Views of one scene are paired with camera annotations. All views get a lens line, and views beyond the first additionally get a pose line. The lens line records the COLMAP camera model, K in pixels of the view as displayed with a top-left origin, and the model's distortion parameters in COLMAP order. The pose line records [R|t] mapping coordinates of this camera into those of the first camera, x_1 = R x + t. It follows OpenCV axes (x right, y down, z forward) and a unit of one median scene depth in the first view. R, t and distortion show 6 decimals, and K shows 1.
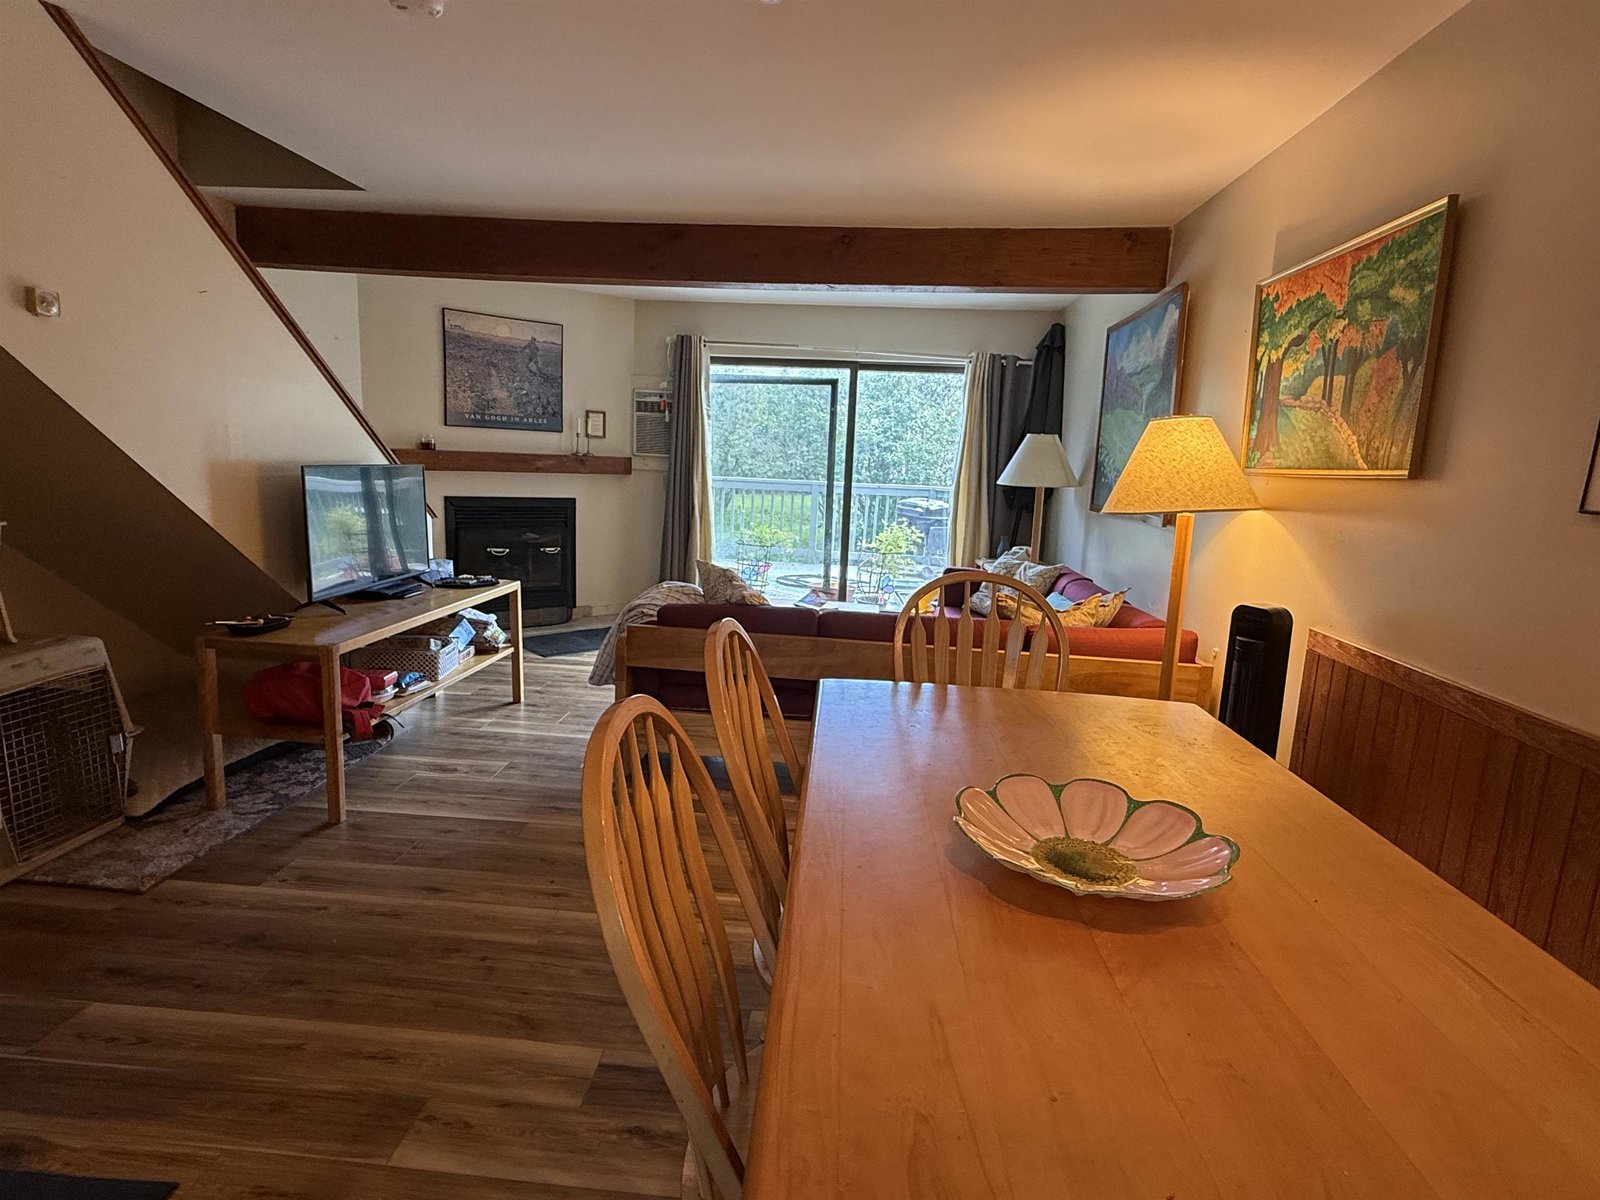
lens RADIAL K [[841.9, 0, 800.0], [0, 841.9, 600.0], [0, 0, 1]] dist [0.000464, -0.000053]
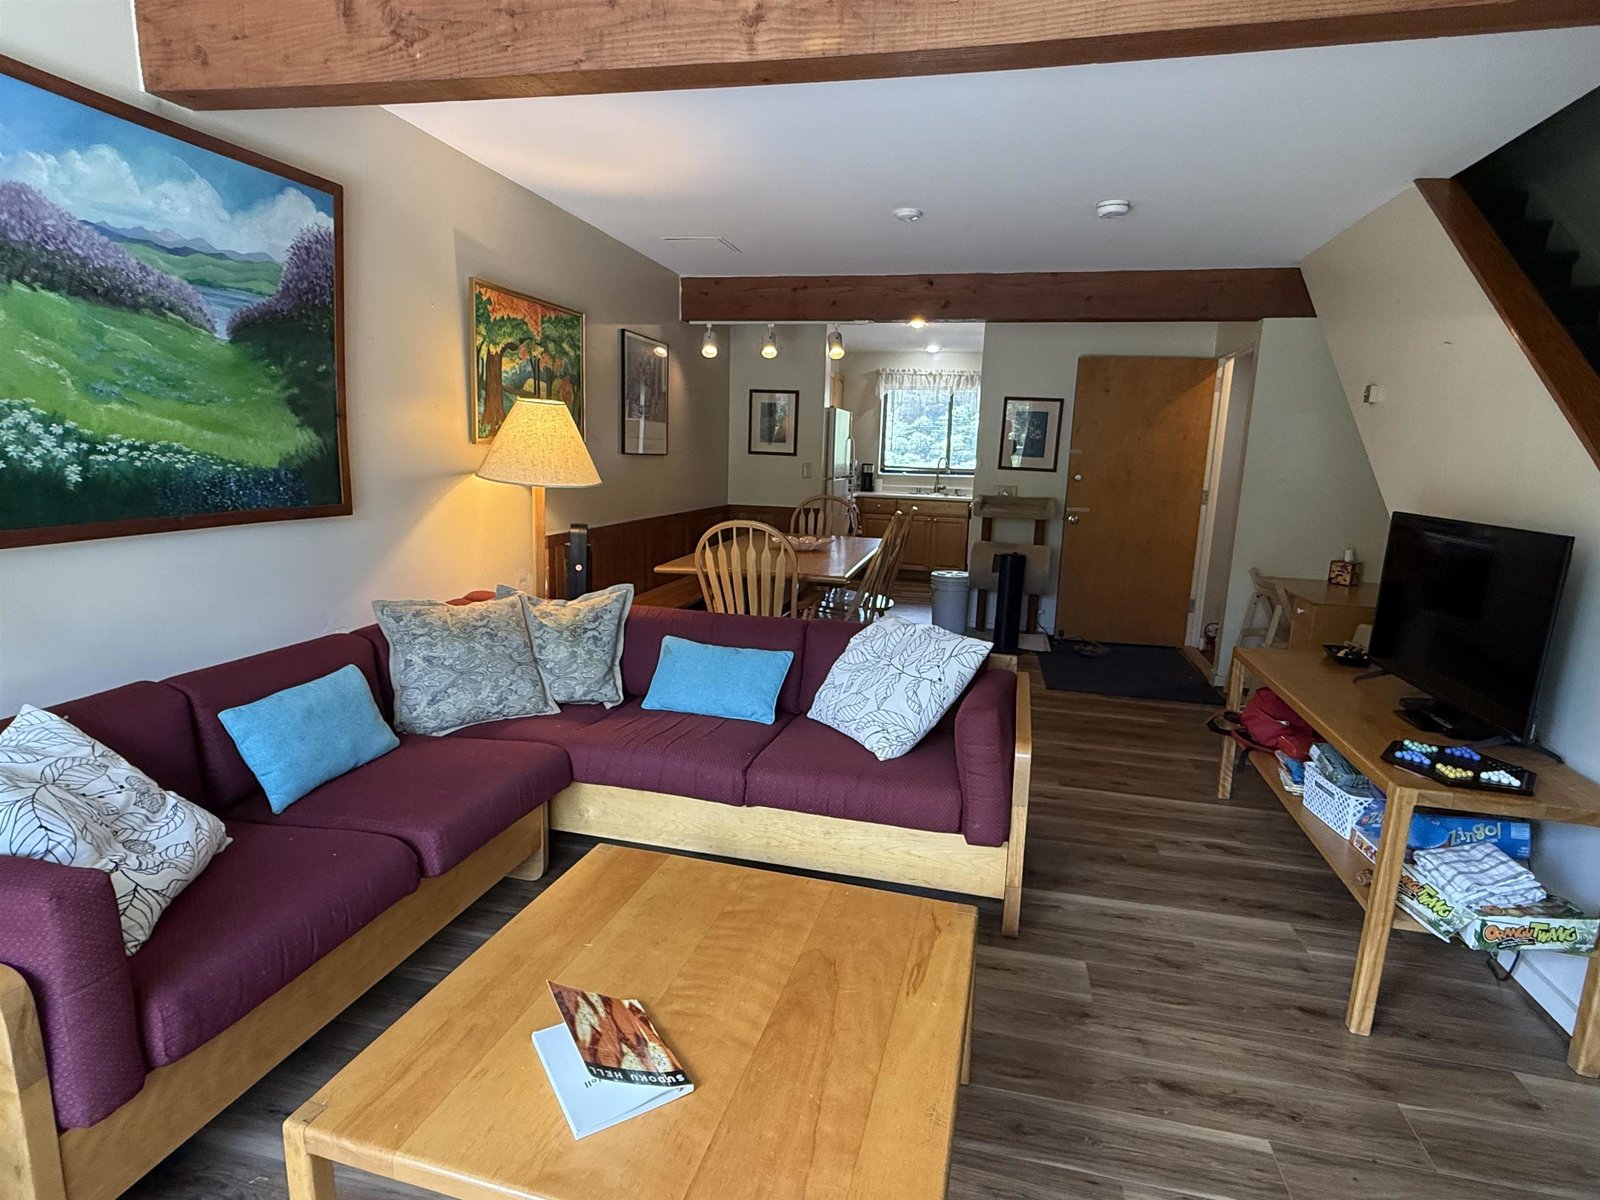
lens RADIAL K [[841.9, 0, 800.0], [0, 841.9, 600.0], [0, 0, 1]] dist [0.000464, -0.000053]
pose [[-0.985276, -0.103612, 0.136000, -0.115778], [-0.050865, 0.937072, 0.345411, -0.441740], [-0.163230, 0.333407, -0.928545, 2.475749]]
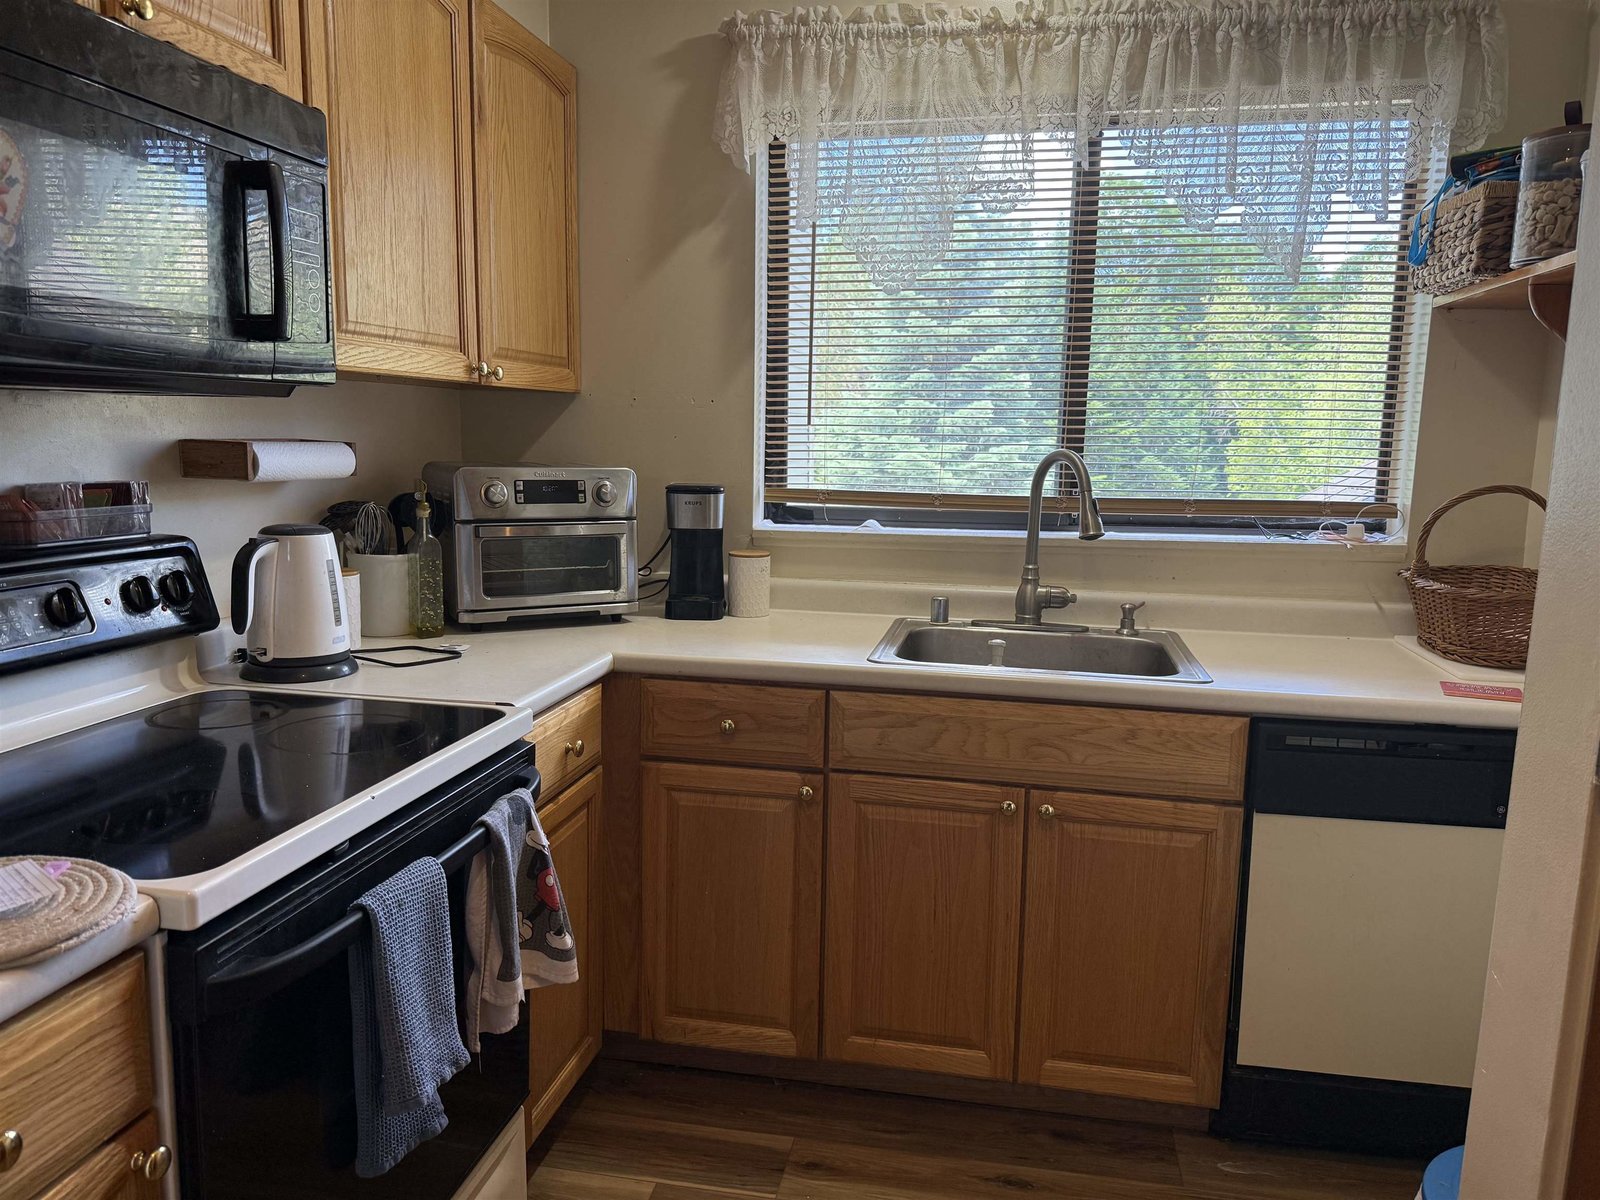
lens RADIAL K [[1111.3, 0, 800.0], [0, 1111.3, 600.0], [0, 0, 1]] dist [-0.001677, -0.000280]
pose [[-0.989989, -0.080063, 0.116237, -0.095731], [-0.039591, 0.948006, 0.315781, -0.255588], [-0.135476, 0.308018, -0.941685, 1.421629]]
